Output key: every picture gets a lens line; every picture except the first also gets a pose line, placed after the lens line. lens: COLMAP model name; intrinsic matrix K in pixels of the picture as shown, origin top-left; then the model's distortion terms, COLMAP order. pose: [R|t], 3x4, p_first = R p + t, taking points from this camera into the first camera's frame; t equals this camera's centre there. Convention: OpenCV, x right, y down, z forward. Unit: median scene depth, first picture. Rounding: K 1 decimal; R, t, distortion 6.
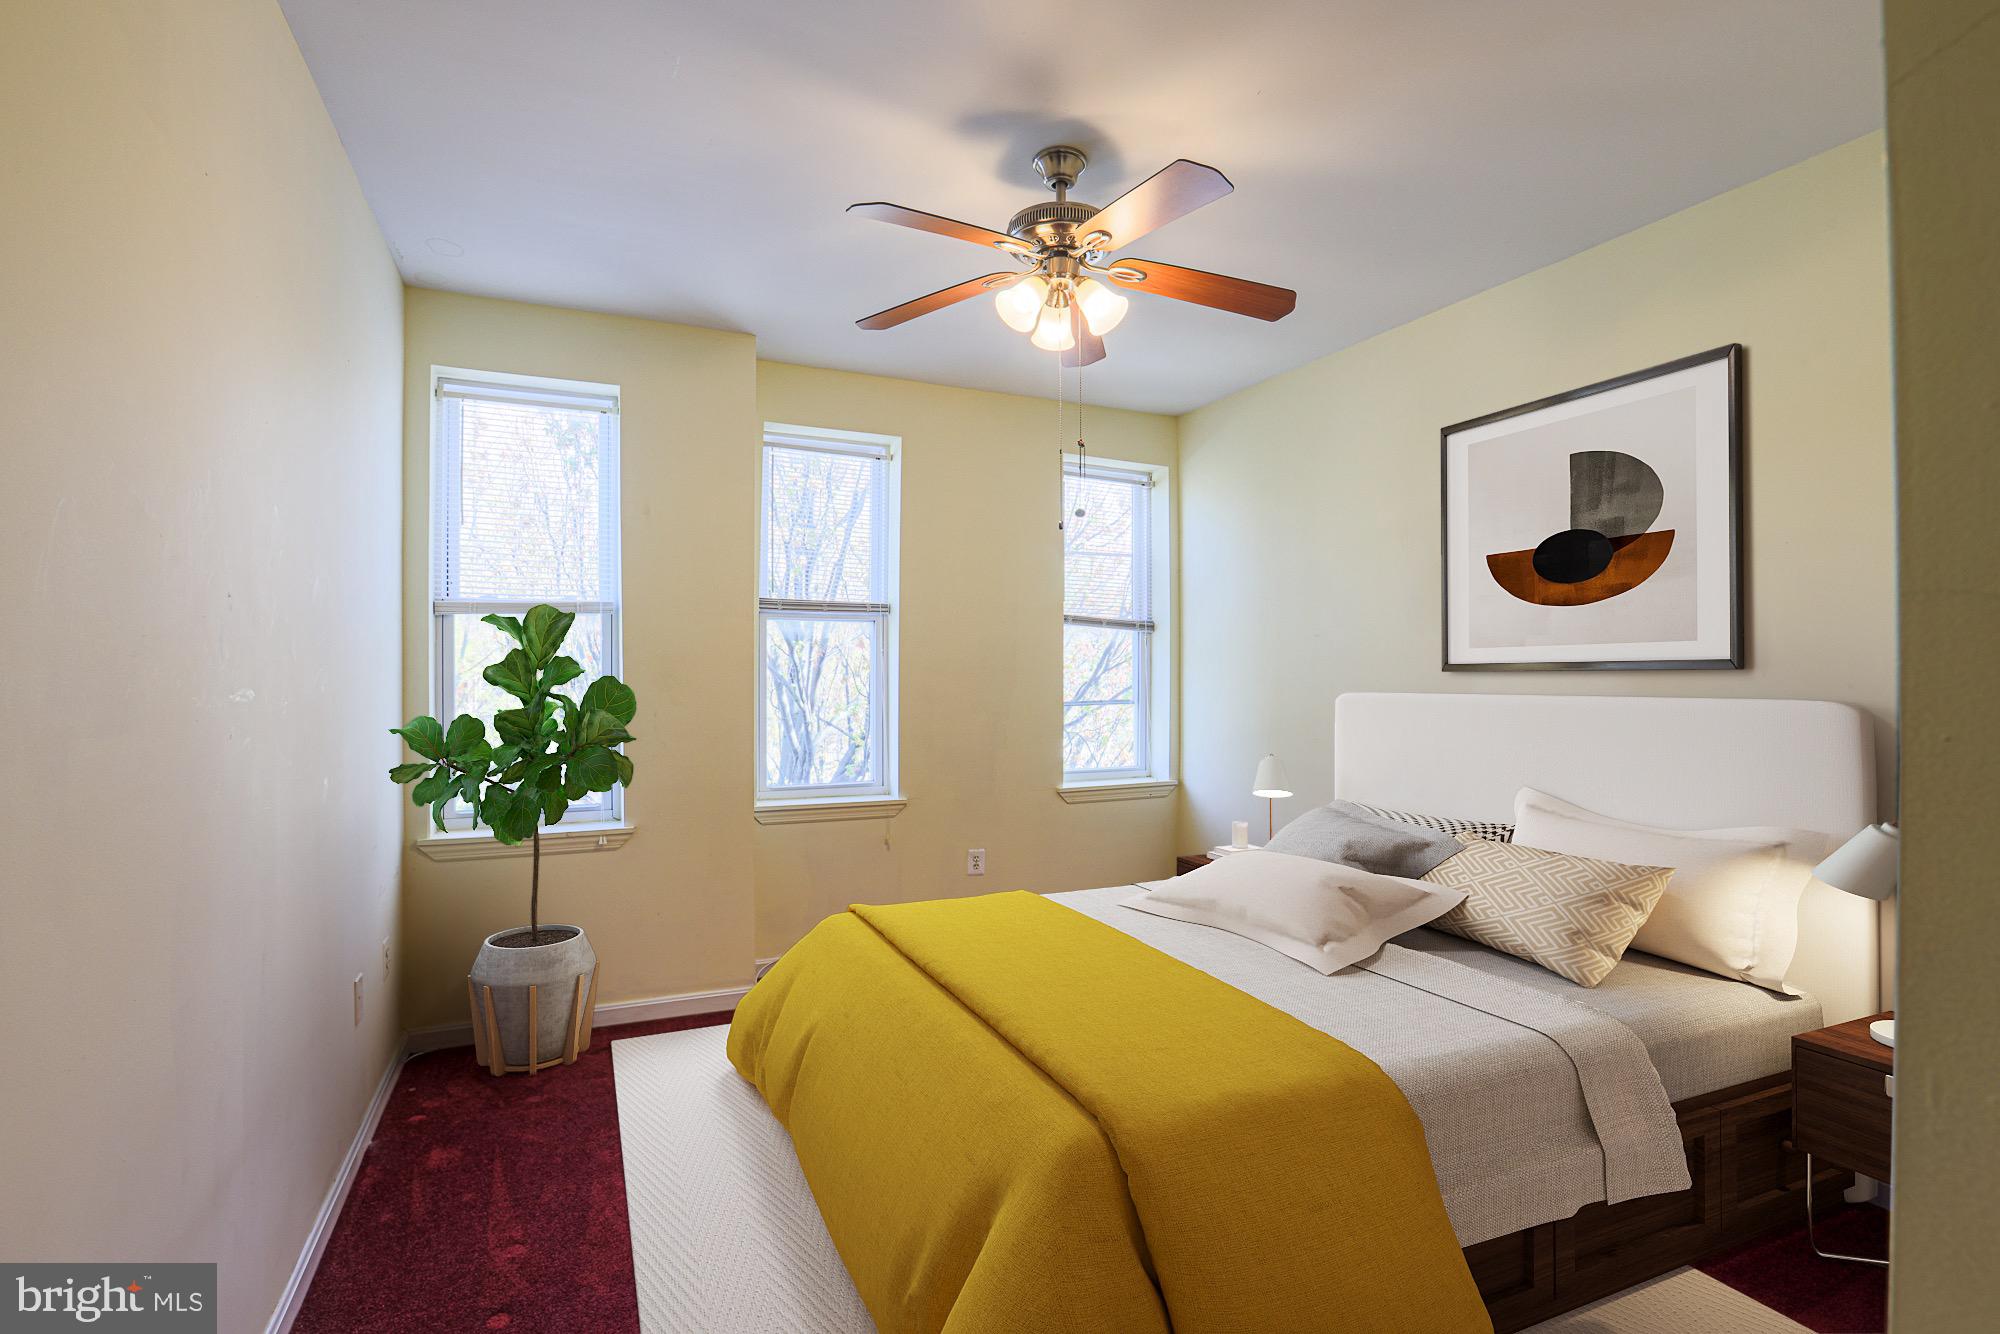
lens RADIAL K [[937.9, 0, 1000.0], [0, 937.9, 671.9], [0, 0, 1]] dist [-0.056819, 0.023961]
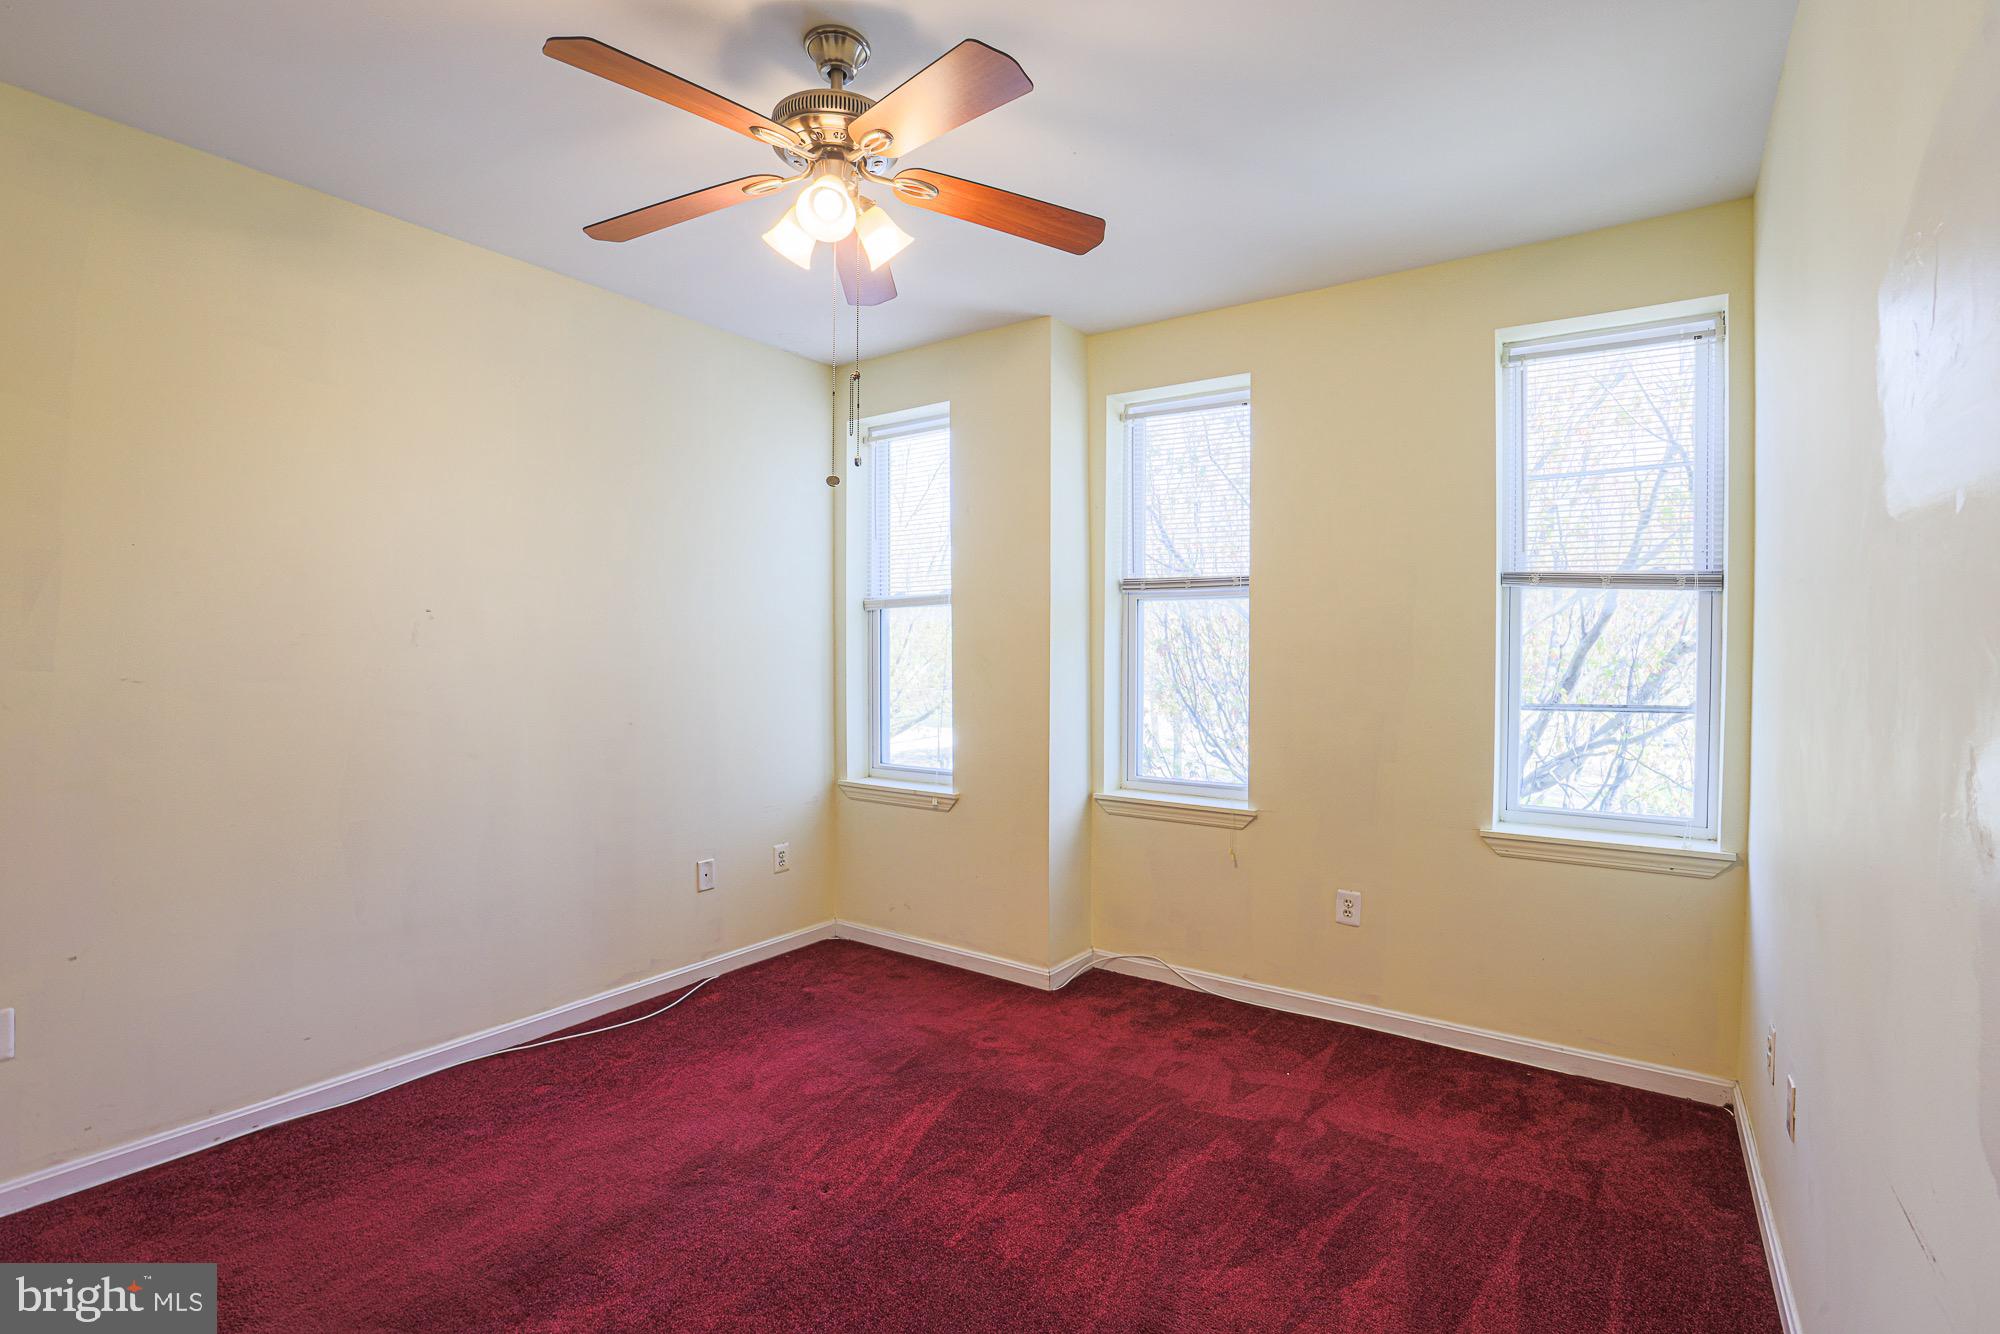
lens RADIAL K [[937.9, 0, 1000.0], [0, 937.9, 671.9], [0, 0, 1]] dist [-0.056819, 0.023961]
pose [[0.502620, 0.020986, -0.864252, 0.468210], [-0.002623, 0.999738, 0.022751, -0.004712], [0.864503, -0.009168, 0.502544, 0.368607]]
